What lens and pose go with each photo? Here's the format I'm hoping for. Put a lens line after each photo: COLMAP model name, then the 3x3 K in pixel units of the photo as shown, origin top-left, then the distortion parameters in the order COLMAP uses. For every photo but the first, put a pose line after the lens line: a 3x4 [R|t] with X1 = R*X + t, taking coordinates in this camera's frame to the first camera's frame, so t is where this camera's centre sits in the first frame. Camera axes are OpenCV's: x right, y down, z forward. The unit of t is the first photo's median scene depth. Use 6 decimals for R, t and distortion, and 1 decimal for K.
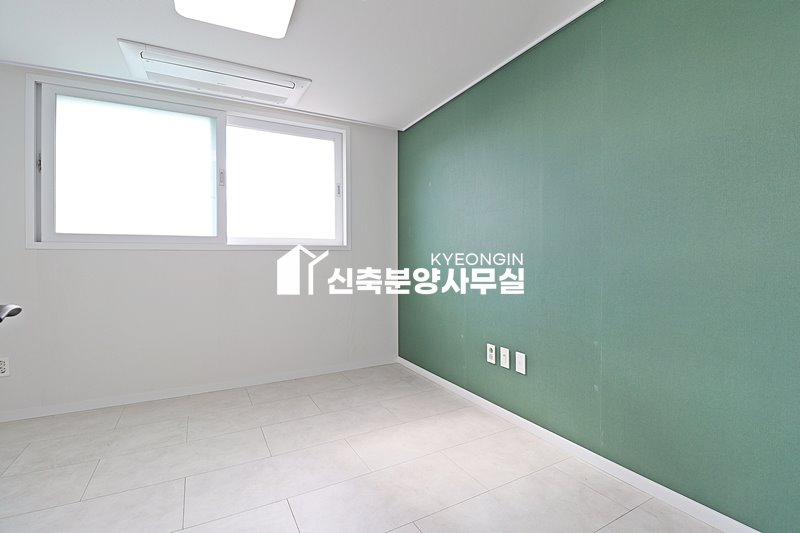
lens RADIAL K [[369.3, 0, 402.5], [0, 369.3, 269.6], [0, 0, 1]] dist [-0.009319, -0.007148]
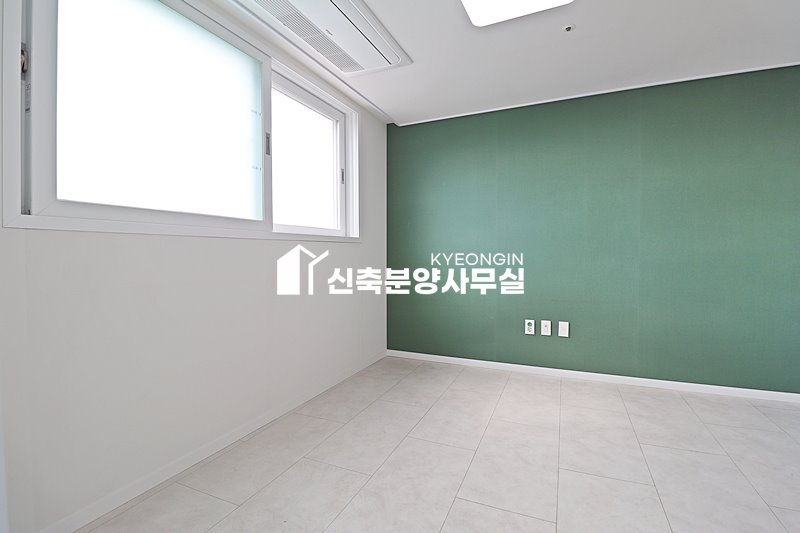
lens RADIAL K [[369.3, 0, 402.8], [0, 369.3, 267.2], [0, 0, 1]] dist [-0.009319, -0.007148]
pose [[0.790241, -0.020776, 0.612443, -0.743511], [0.016843, 0.999784, 0.012183, 0.000028], [-0.612564, 0.000688, 0.790421, 0.228044]]
